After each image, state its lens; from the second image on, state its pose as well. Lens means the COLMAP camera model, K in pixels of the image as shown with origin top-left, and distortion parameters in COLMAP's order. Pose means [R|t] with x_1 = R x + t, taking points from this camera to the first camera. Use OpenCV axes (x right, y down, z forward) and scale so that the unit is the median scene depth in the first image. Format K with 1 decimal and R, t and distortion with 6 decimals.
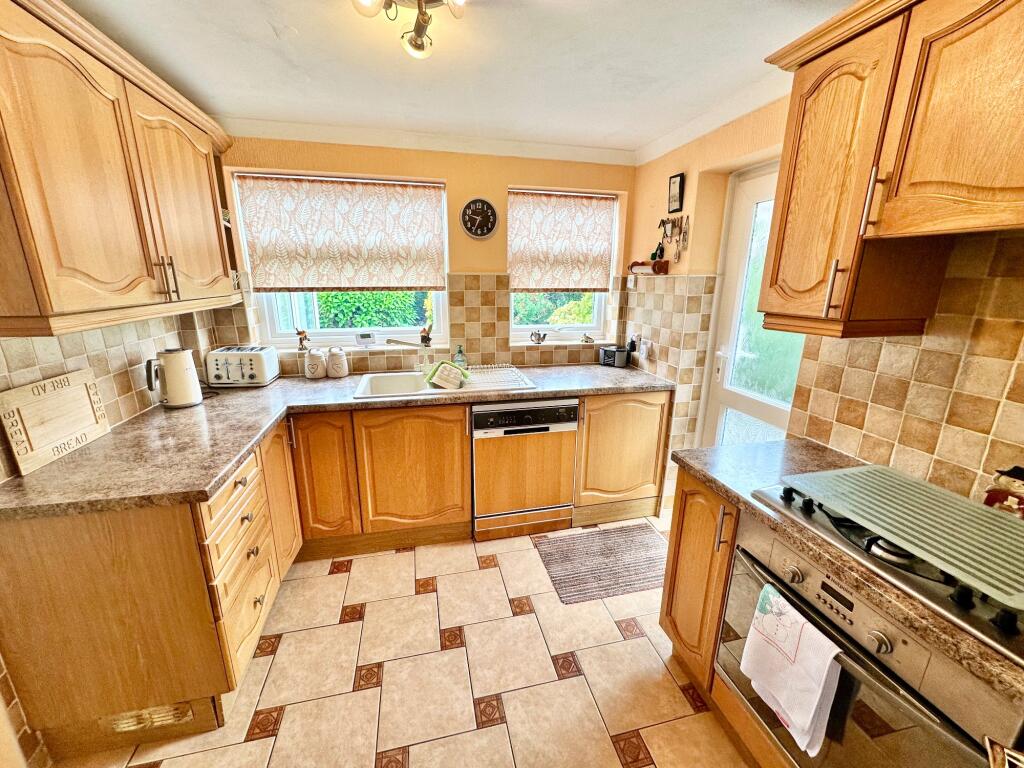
lens RADIAL K [[406.6, 0, 510.8], [0, 406.6, 381.4], [0, 0, 1]] dist [-0.003487, 0.000496]
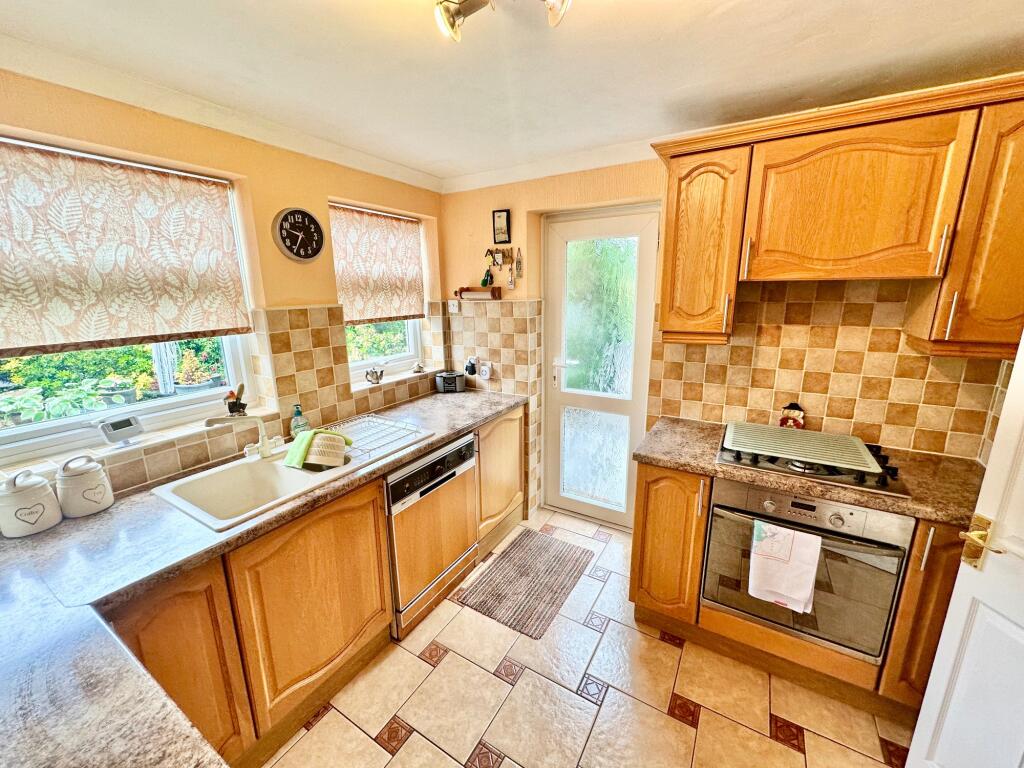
lens RADIAL K [[406.6, 0, 508.4], [0, 406.6, 382.1], [0, 0, 1]] dist [-0.003487, 0.000496]
pose [[0.701009, -0.177112, 0.690810, -0.391881], [0.198244, 0.978887, 0.049800, -0.098573], [-0.685045, 0.102039, 0.721320, 0.229023]]
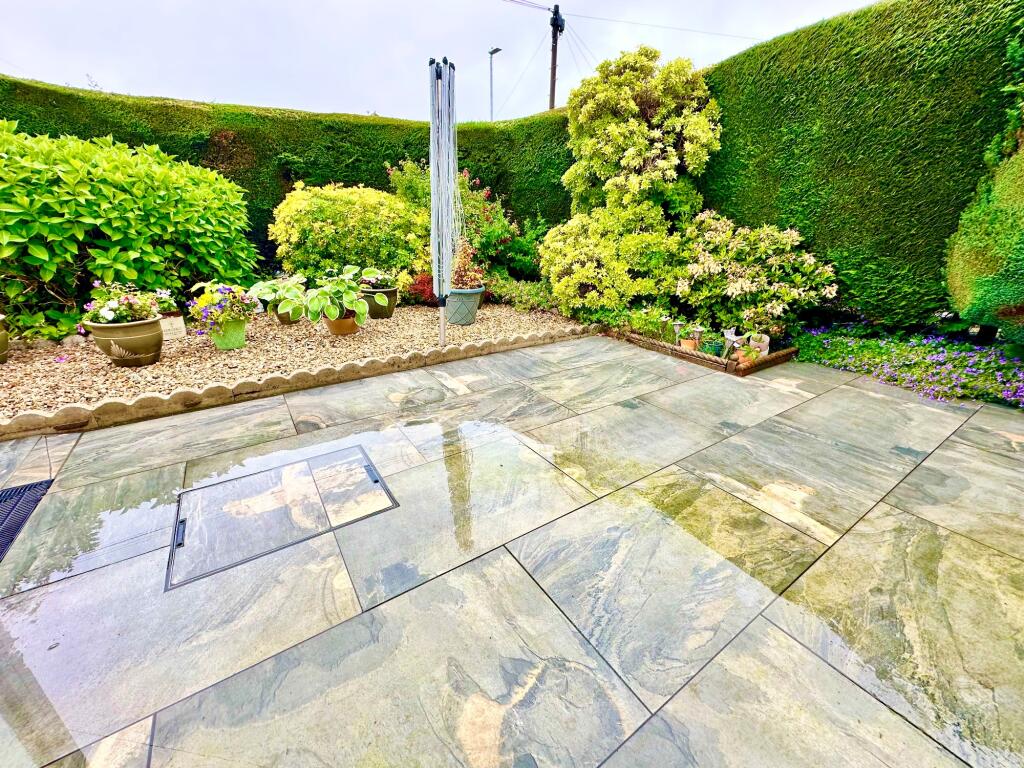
lens RADIAL K [[406.6, 0, 510.6], [0, 406.6, 382.3], [0, 0, 1]] dist [-0.003487, 0.000496]
pose [[0.937945, -0.128651, 0.322038, -0.443742], [0.088544, 0.986704, 0.136292, -0.166517], [-0.335290, -0.099320, 0.936865, 1.503314]]
